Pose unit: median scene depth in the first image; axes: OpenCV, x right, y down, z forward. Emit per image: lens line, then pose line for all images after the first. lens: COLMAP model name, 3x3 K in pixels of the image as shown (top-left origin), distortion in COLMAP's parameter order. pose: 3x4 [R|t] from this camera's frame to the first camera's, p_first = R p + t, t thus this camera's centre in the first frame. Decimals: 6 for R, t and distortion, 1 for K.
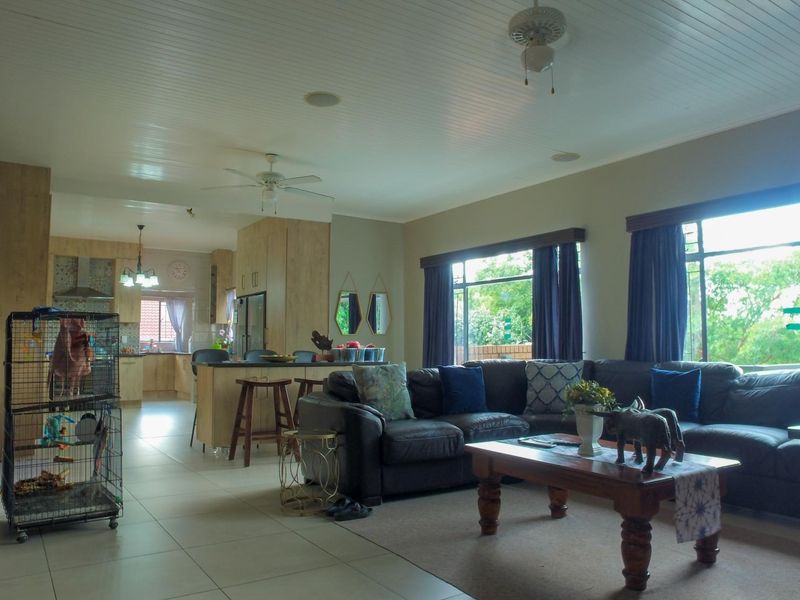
lens RADIAL K [[626.5, 0, 404.1], [0, 626.5, 300.4], [0, 0, 1]] dist [-0.127219, 0.095195]
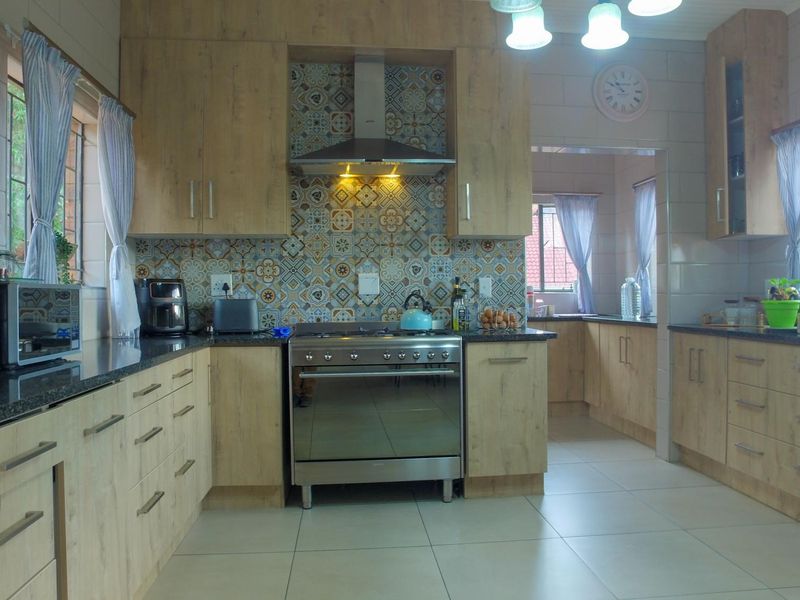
lens RADIAL K [[626.5, 0, 404.1], [0, 626.5, 300.4], [0, 0, 1]] dist [-0.127219, 0.095195]
pose [[0.881136, -0.000033, -0.472863, -0.413519], [0.039169, 0.996568, 0.072919, 0.054654], [0.471238, -0.082773, 0.878114, 0.833261]]
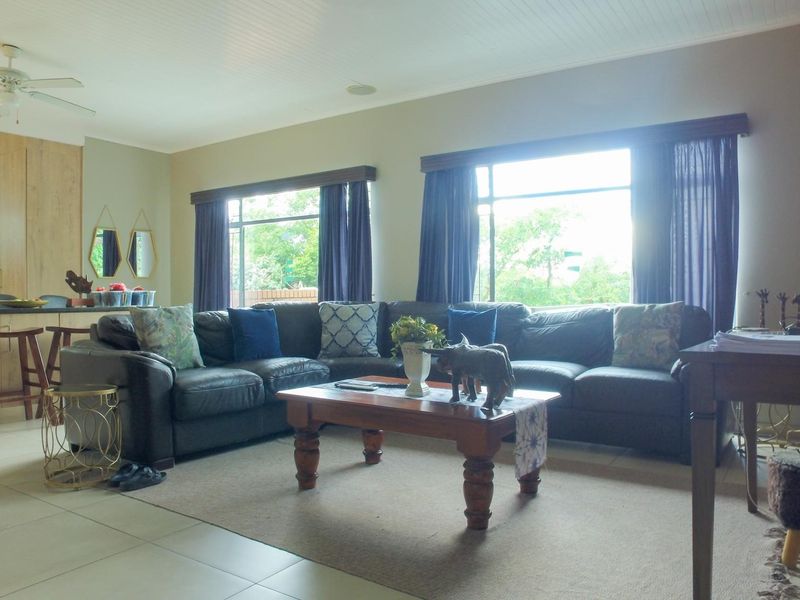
lens RADIAL K [[626.5, 0, 404.1], [0, 626.5, 300.4], [0, 0, 1]] dist [-0.127219, 0.095195]
pose [[0.923067, -0.007152, 0.384573, -0.055954], [-0.023430, 0.996925, 0.074779, 0.022598], [-0.383926, -0.078036, 0.920061, 0.090391]]
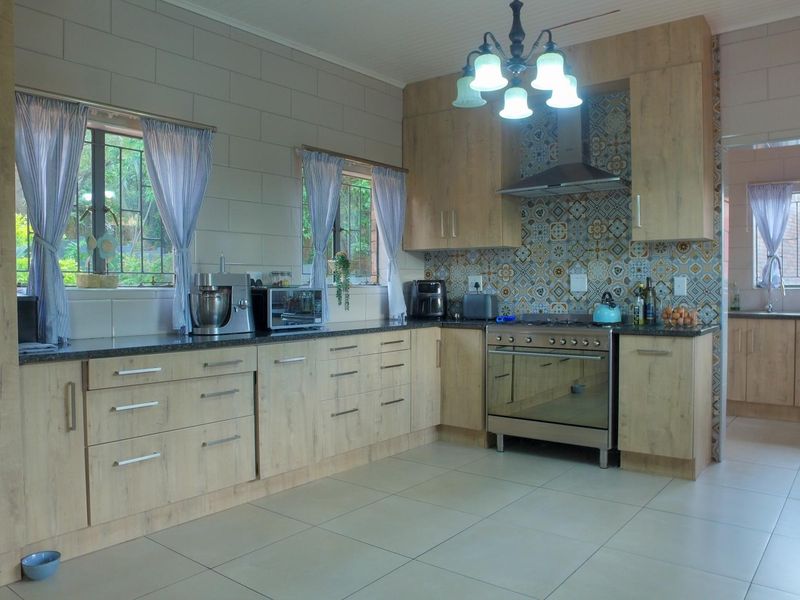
lens RADIAL K [[626.5, 0, 404.1], [0, 626.5, 300.4], [0, 0, 1]] dist [-0.127219, 0.095195]
pose [[0.308576, 0.022424, -0.950935, -0.186007], [0.072386, 0.996270, 0.046982, 0.053542], [0.948441, -0.083332, 0.305802, 0.906822]]
